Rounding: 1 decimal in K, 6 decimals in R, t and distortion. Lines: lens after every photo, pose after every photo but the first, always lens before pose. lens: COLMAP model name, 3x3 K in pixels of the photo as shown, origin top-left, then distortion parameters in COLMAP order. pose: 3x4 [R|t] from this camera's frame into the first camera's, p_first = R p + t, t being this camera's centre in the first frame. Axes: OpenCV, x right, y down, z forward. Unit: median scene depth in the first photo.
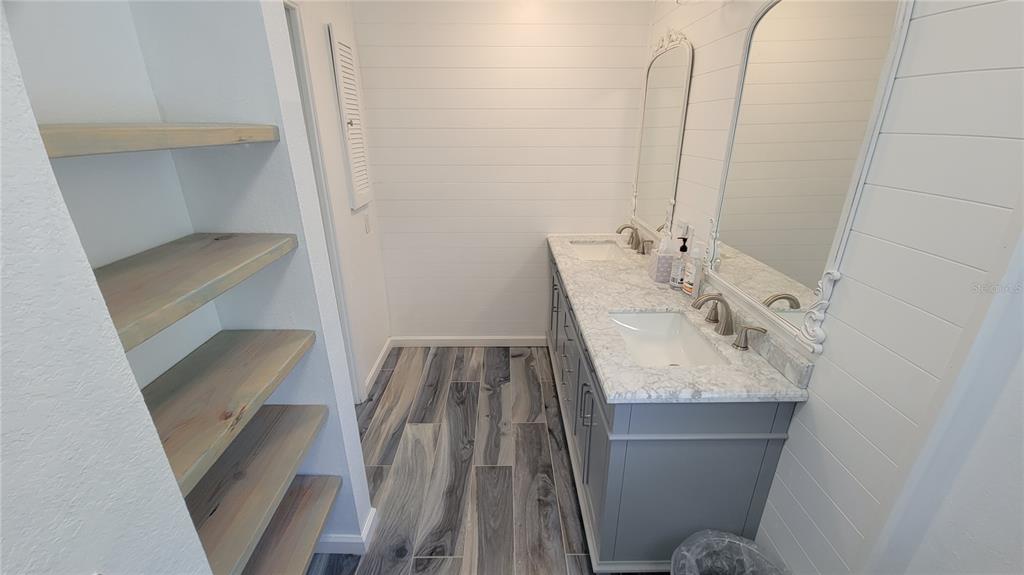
lens RADIAL K [[414.4, 0, 510.1], [0, 414.4, 287.8], [0, 0, 1]] dist [0.000815, -0.000361]
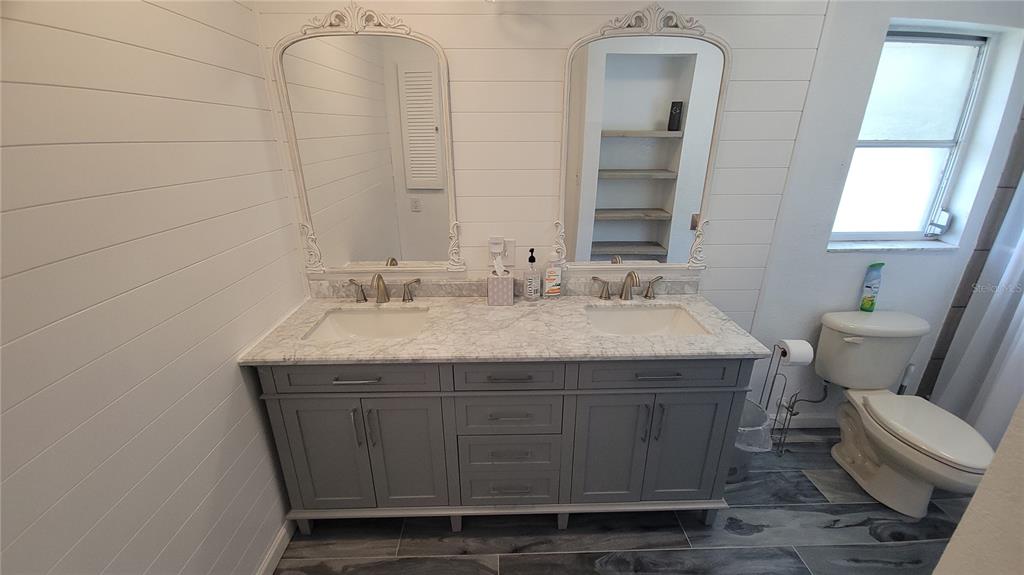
lens RADIAL K [[414.4, 0, 511.3], [0, 414.4, 287.8], [0, 0, 1]] dist [0.000815, -0.000361]
pose [[-0.012482, -0.341815, 0.939684, -0.527849], [0.365342, 0.873226, 0.322494, -0.365299], [-0.930790, 0.347331, 0.113980, 0.933427]]
